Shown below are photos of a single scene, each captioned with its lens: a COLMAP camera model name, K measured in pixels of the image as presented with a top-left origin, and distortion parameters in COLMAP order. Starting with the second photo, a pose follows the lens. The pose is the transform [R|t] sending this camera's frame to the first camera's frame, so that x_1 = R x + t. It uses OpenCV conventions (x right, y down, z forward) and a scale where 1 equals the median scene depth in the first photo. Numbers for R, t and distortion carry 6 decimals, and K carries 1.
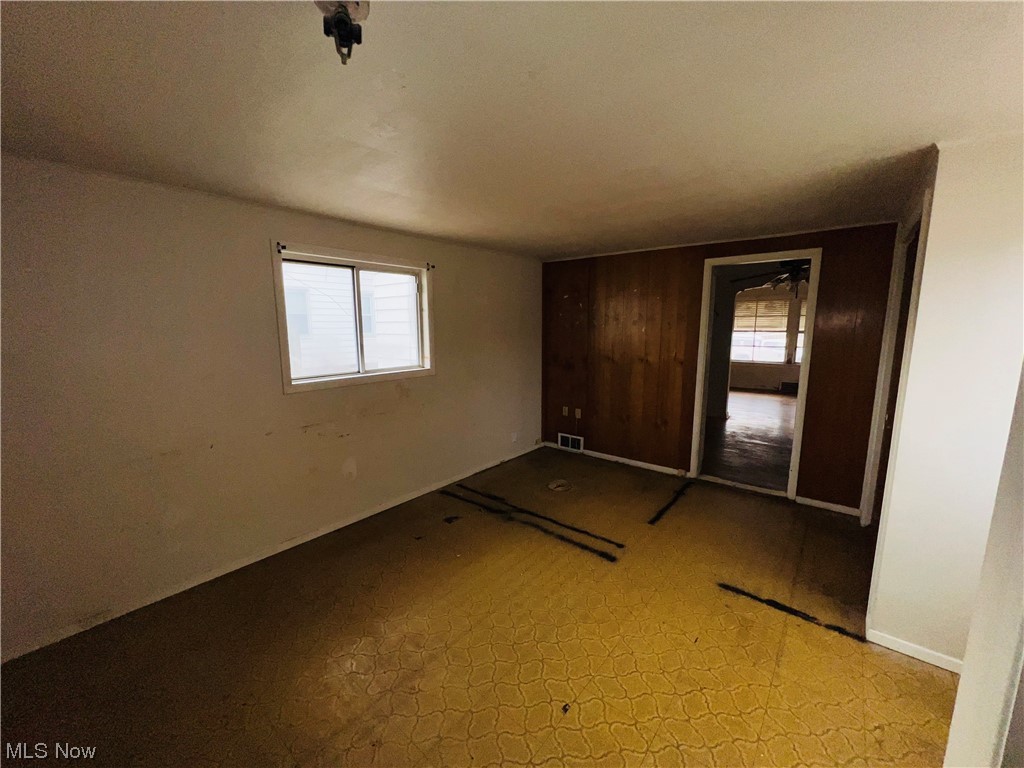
lens RADIAL K [[411.1, 0, 512.1], [0, 411.1, 386.1], [0, 0, 1]] dist [-0.001106, -0.000064]
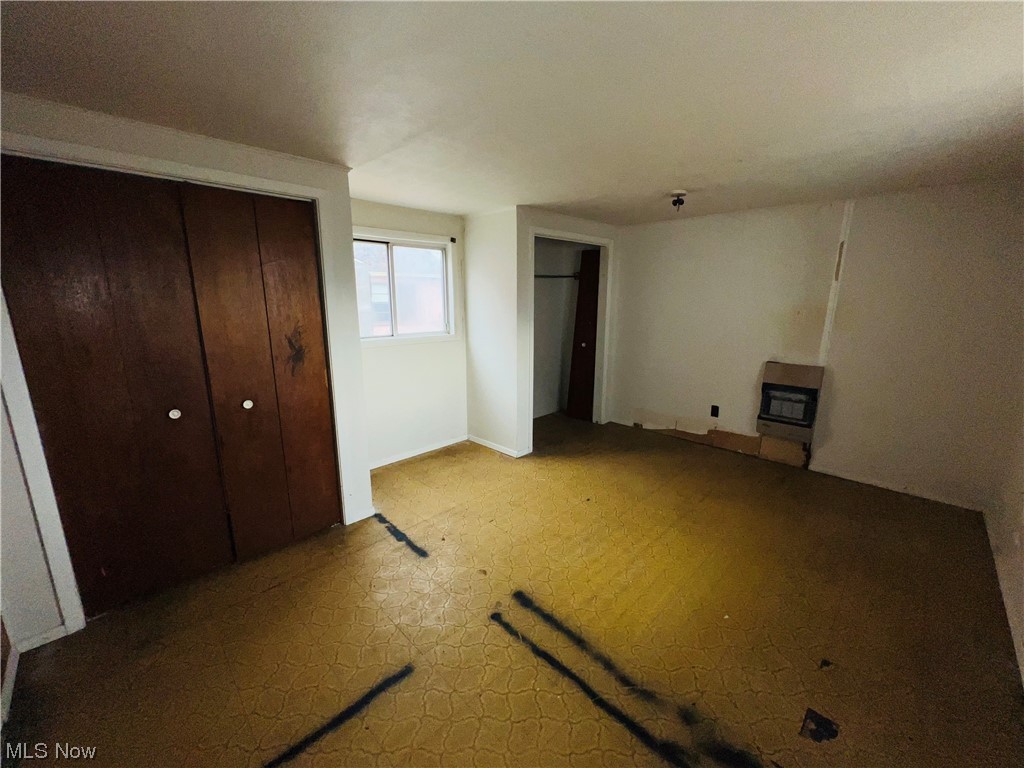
lens RADIAL K [[411.1, 0, 510.2], [0, 411.1, 384.0], [0, 0, 1]] dist [-0.001106, -0.000064]
pose [[-0.994738, -0.020875, 0.100305, 0.160706], [0.016351, 0.934126, 0.356568, -0.205763], [-0.101141, 0.356332, -0.928869, 1.357842]]
